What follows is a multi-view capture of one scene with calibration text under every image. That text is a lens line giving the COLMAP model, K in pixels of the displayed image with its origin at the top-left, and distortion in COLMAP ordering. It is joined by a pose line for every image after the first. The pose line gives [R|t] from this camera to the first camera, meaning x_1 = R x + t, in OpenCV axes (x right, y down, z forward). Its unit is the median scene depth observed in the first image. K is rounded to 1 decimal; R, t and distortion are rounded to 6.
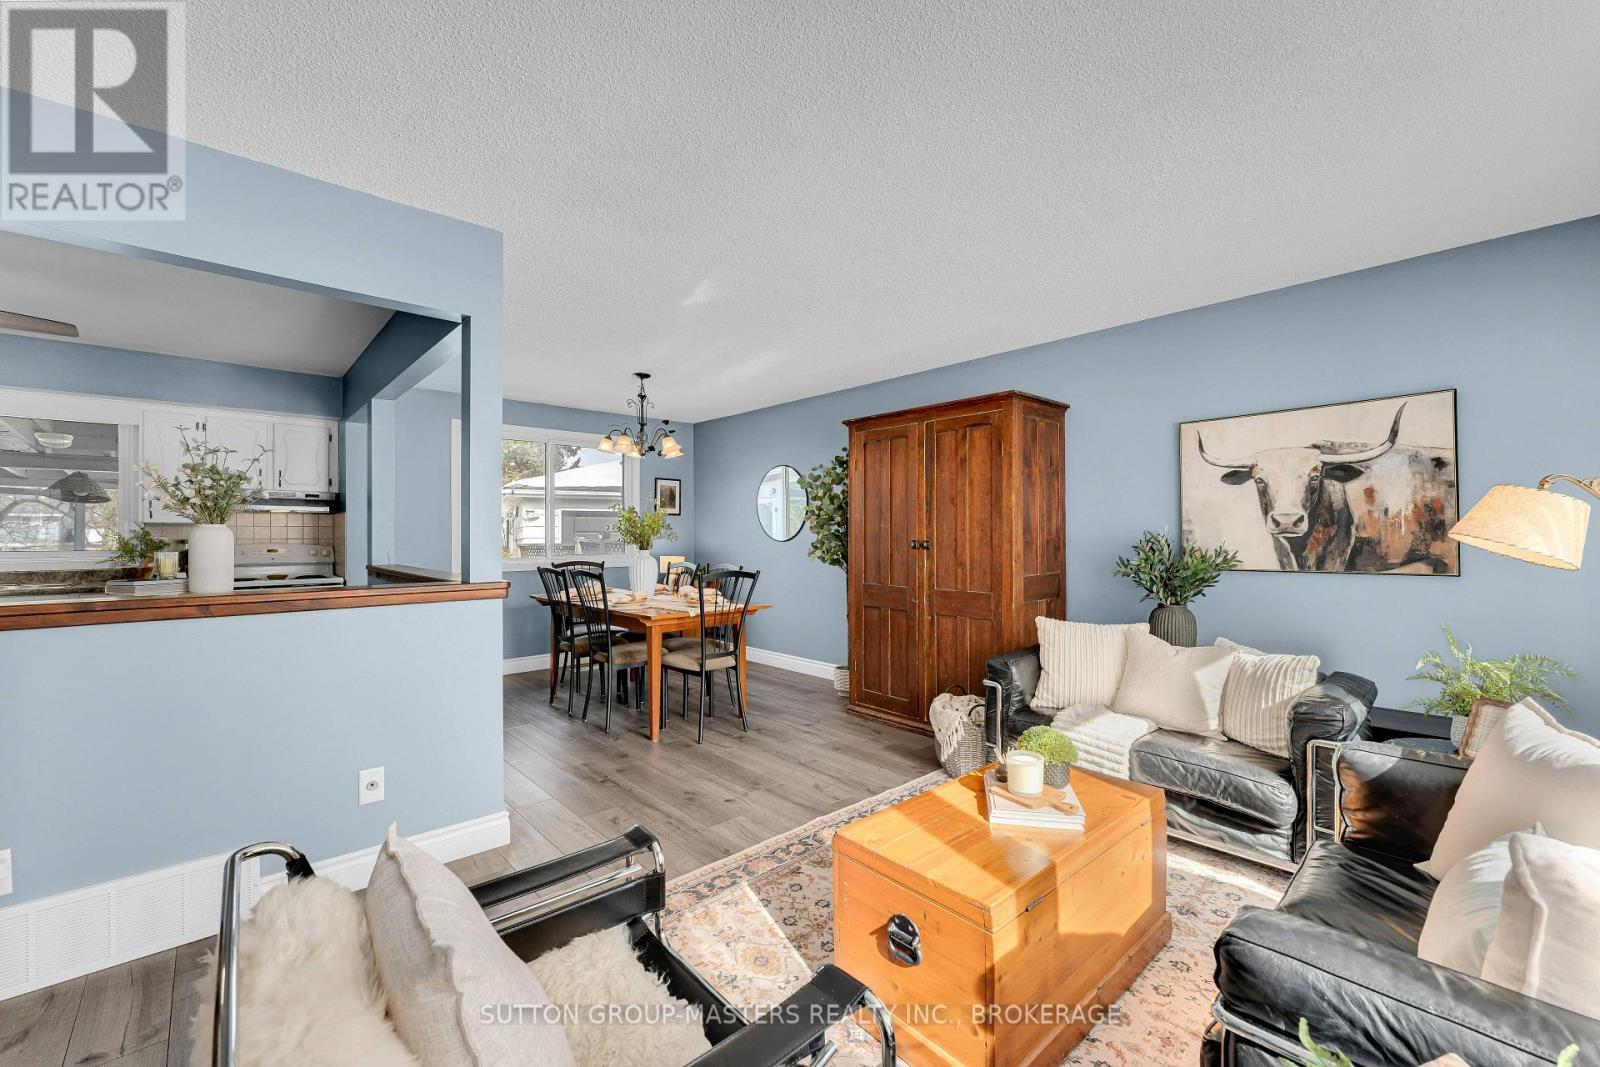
lens RADIAL K [[651.0, 0, 792.0], [0, 651.0, 532.4], [0, 0, 1]] dist [0.002683, -0.000318]
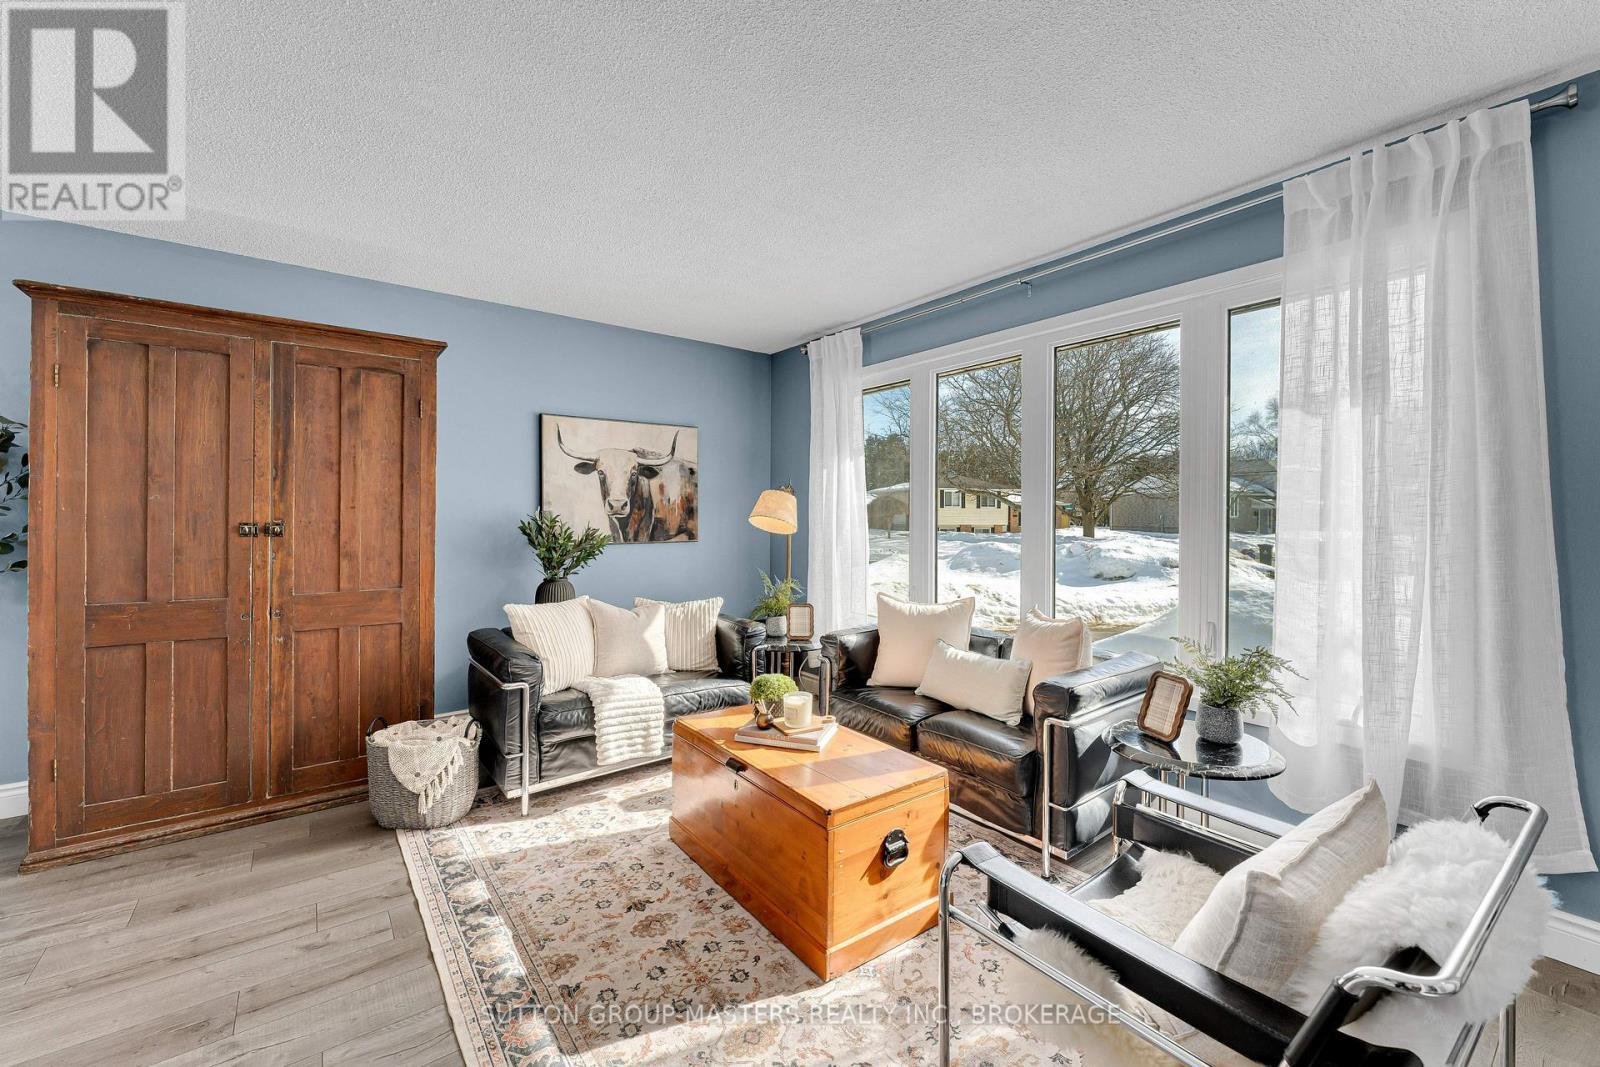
lens RADIAL K [[651.0, 0, 803.9], [0, 651.0, 517.5], [0, 0, 1]] dist [0.002683, -0.000318]
pose [[0.076067, -0.001296, 0.997102, -0.404397], [-0.008886, 0.999959, 0.001977, 0.000957], [-0.997063, -0.009010, 0.076052, 0.414129]]
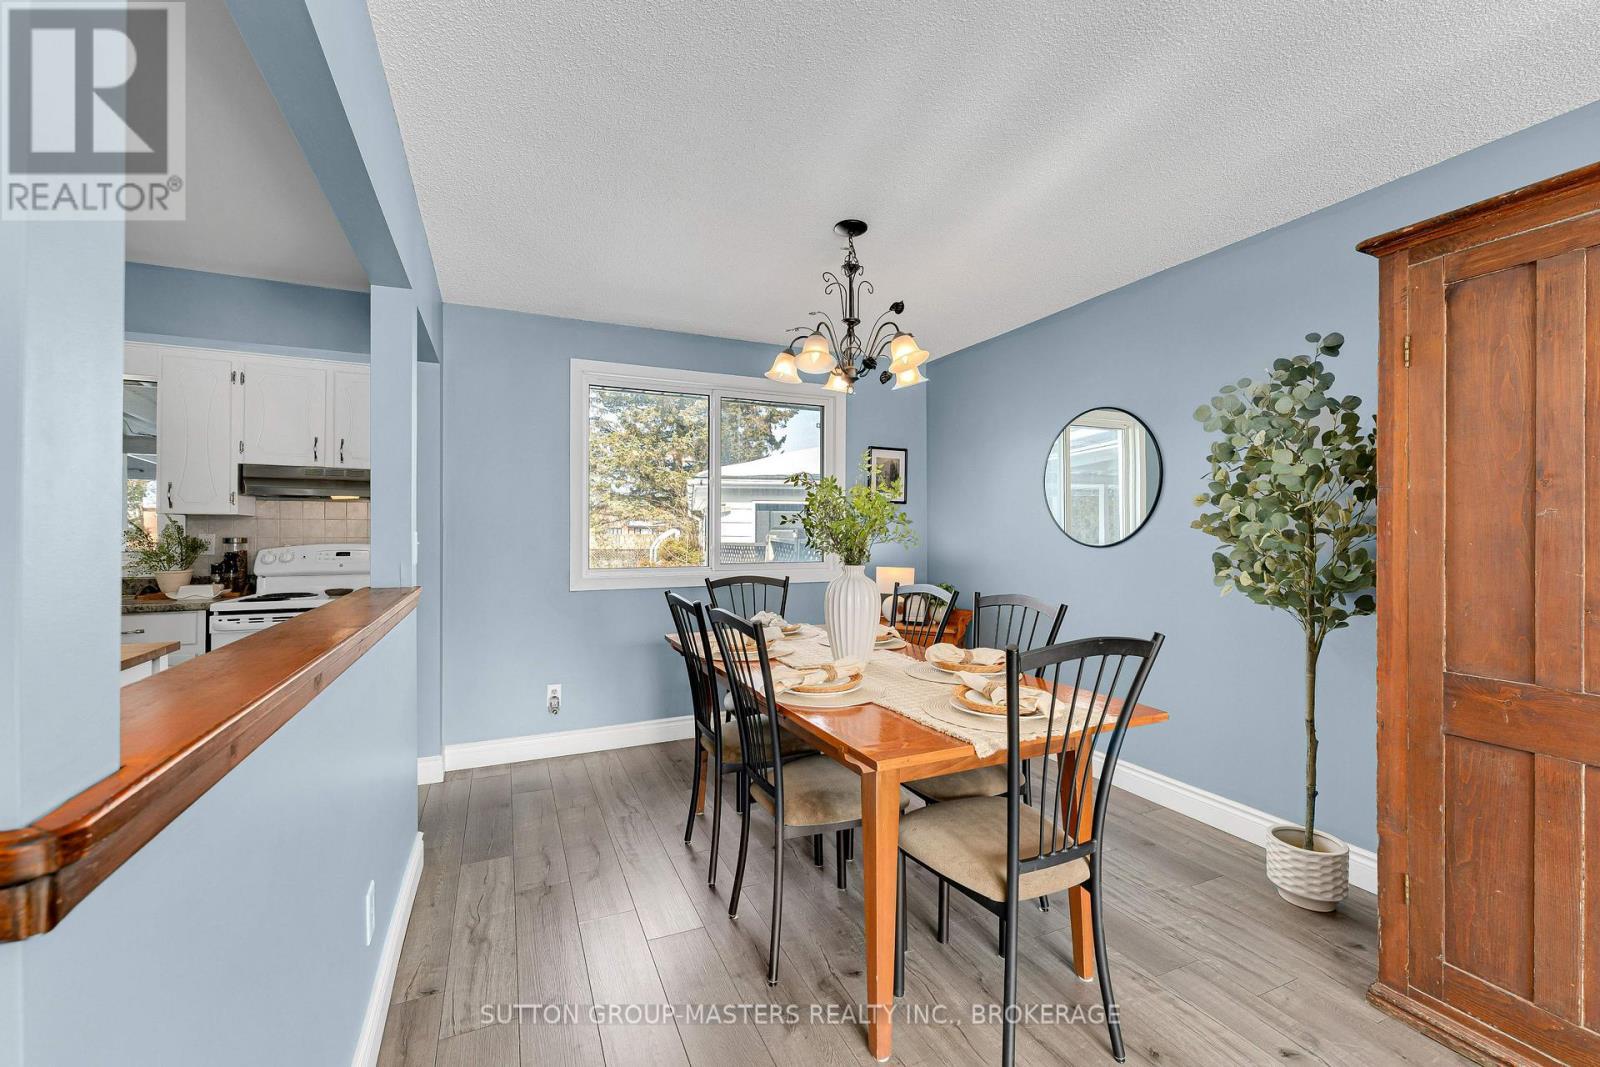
lens RADIAL K [[651.0, 0, 795.2], [0, 651.0, 530.1], [0, 0, 1]] dist [0.002683, -0.000318]
pose [[0.953956, 0.003295, -0.299930, -0.139202], [-0.003620, 0.999993, -0.000527, 0.000443], [0.299926, 0.001588, 0.953961, 0.588704]]
